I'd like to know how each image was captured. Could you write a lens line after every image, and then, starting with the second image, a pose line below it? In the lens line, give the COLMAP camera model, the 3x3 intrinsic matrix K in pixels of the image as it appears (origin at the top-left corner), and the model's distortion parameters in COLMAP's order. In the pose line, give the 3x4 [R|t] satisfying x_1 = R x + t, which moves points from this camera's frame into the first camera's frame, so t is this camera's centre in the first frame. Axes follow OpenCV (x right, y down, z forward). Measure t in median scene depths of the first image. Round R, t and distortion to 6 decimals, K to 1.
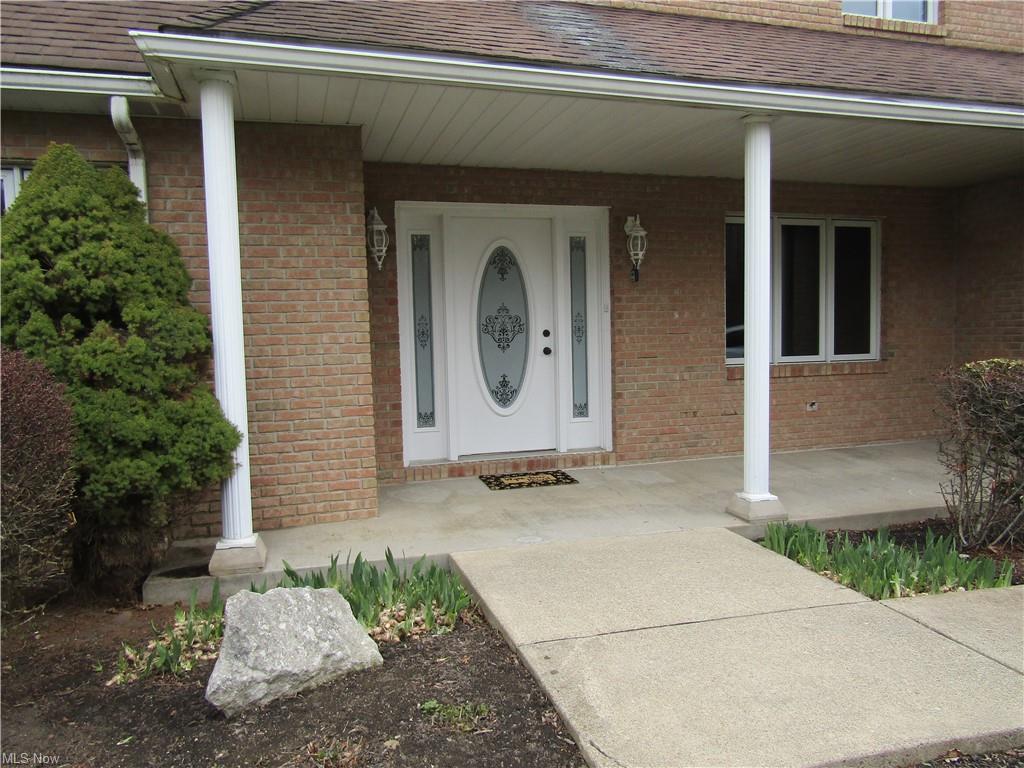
lens RADIAL K [[719.8, 0, 512.0], [0, 719.8, 384.0], [0, 0, 1]] dist [-0.012673, 0.000530]
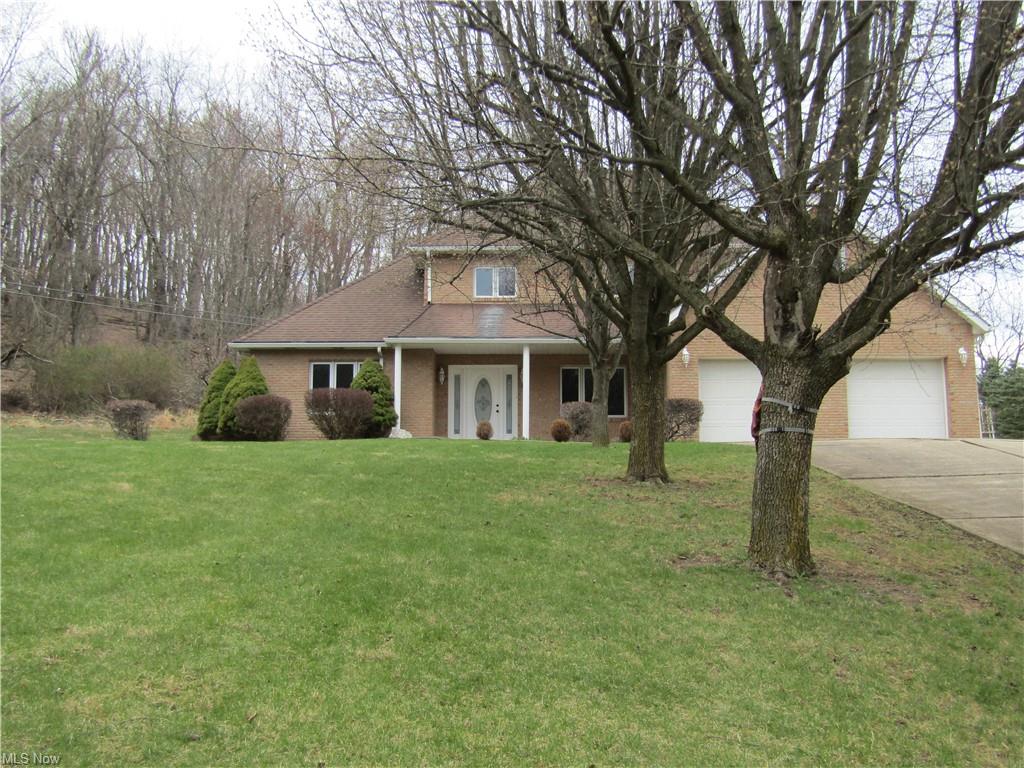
lens RADIAL K [[1107.9, 0, 512.0], [0, 1107.9, 384.0], [0, 0, 1]] dist [-0.007939, -0.007444]
pose [[0.950903, -0.017572, -0.308991, 1.573517], [-0.043730, 0.980742, -0.190350, 0.738498], [0.306385, 0.194516, 0.931822, -3.408393]]
